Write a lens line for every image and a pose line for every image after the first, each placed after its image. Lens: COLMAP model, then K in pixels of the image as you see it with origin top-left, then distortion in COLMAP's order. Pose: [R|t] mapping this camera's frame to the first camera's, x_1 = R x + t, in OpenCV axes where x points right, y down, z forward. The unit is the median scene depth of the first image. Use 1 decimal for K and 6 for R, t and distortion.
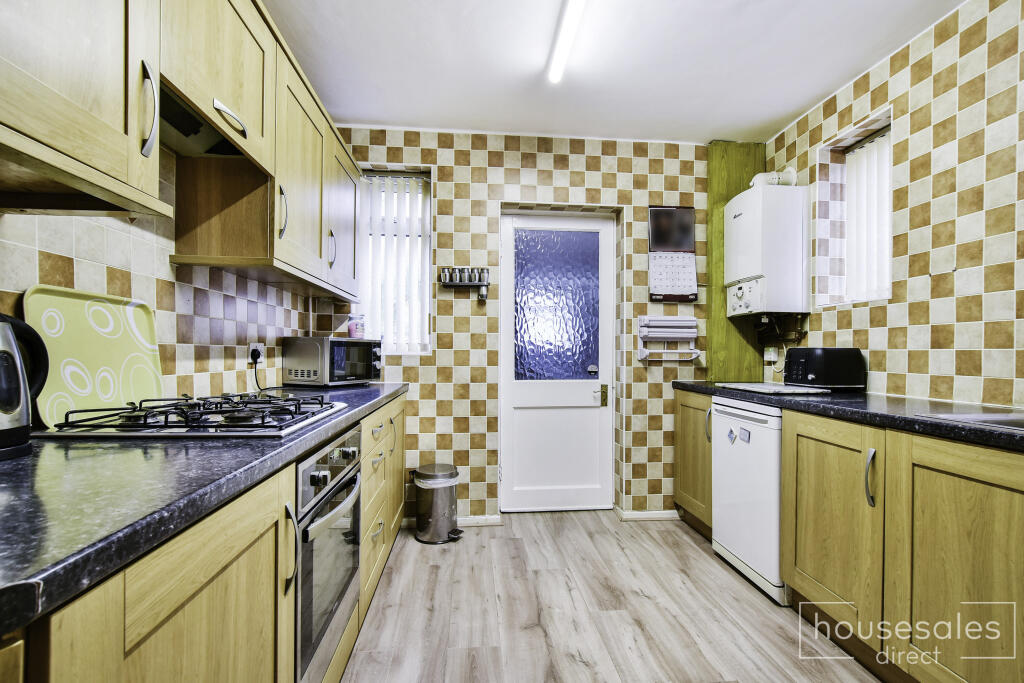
lens RADIAL K [[465.7, 0, 504.6], [0, 465.7, 348.8], [0, 0, 1]] dist [-0.000610, 0.000815]
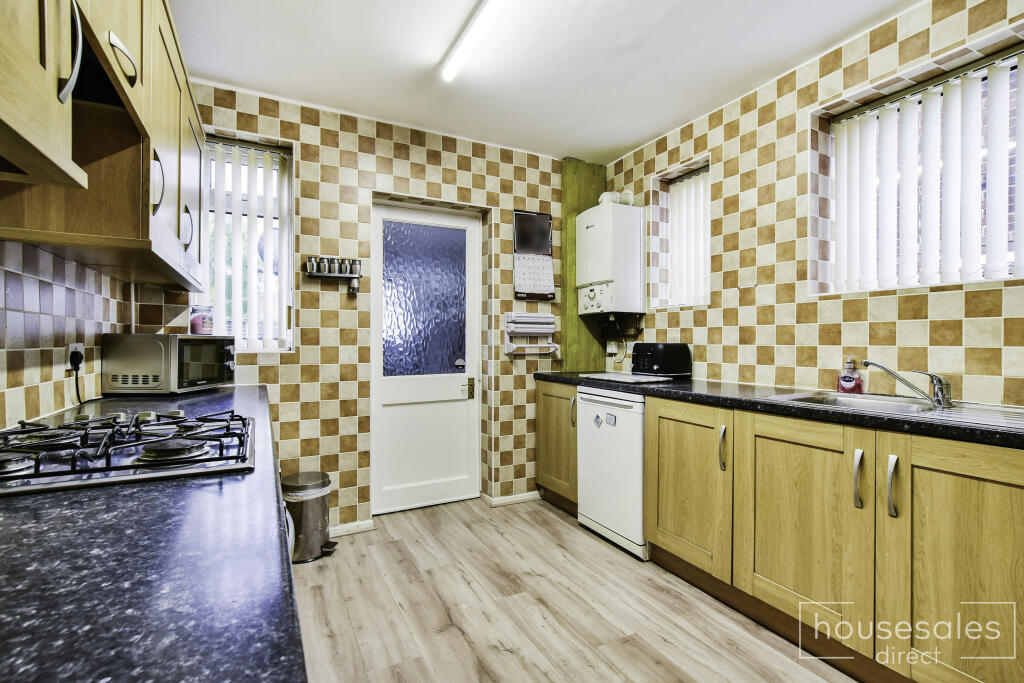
lens RADIAL K [[465.7, 0, 485.0], [0, 465.7, 336.9], [0, 0, 1]] dist [-0.000610, 0.000815]
pose [[0.929159, -0.004418, 0.369654, -0.174251], [0.004035, 0.999990, 0.001812, -0.019757], [-0.369658, -0.000192, 0.929168, 0.035037]]
